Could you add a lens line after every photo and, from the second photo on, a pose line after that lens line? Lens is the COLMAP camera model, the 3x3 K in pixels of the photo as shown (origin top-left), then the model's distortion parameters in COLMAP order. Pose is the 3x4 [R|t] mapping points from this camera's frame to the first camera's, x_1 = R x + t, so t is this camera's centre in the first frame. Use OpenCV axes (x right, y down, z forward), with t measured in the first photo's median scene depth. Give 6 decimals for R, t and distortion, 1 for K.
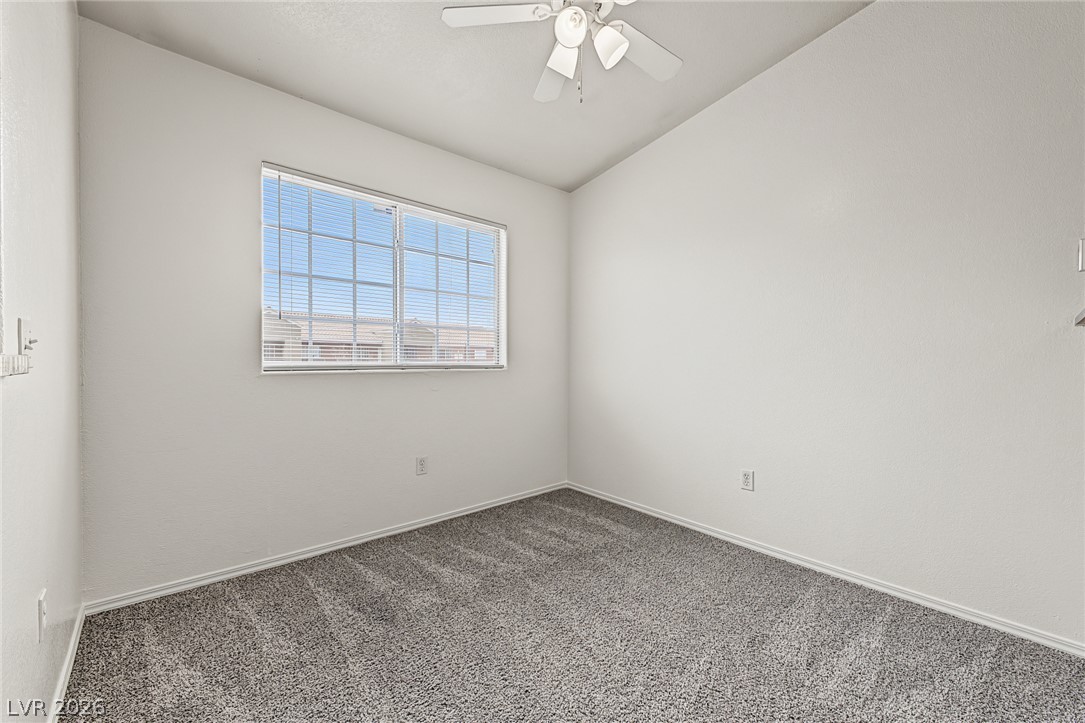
lens RADIAL K [[462.4, 0, 543.6], [0, 462.4, 363.6], [0, 0, 1]] dist [0.018308, -0.000094]
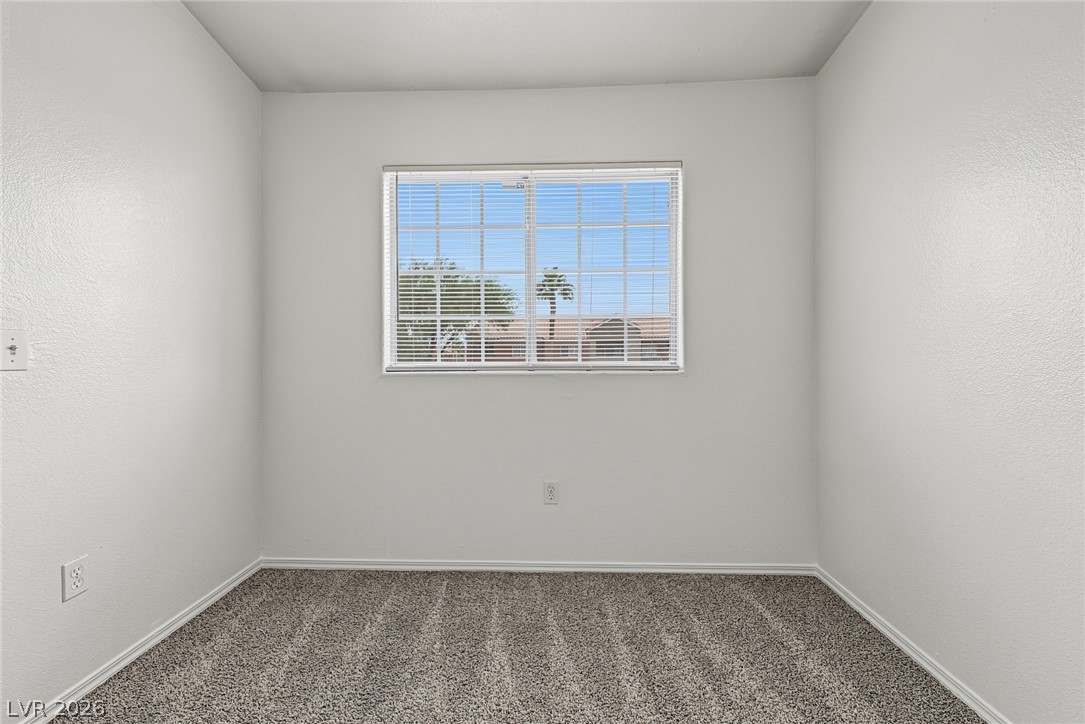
lens RADIAL K [[434.7, 0, 543.0], [0, 434.7, 356.5], [0, 0, 1]] dist [0.022802, -0.010277]
pose [[0.711134, -0.012941, -0.702938, 0.253152], [0.002655, 0.999873, -0.015721, -0.000922], [0.703052, 0.009314, 0.711078, 0.463290]]
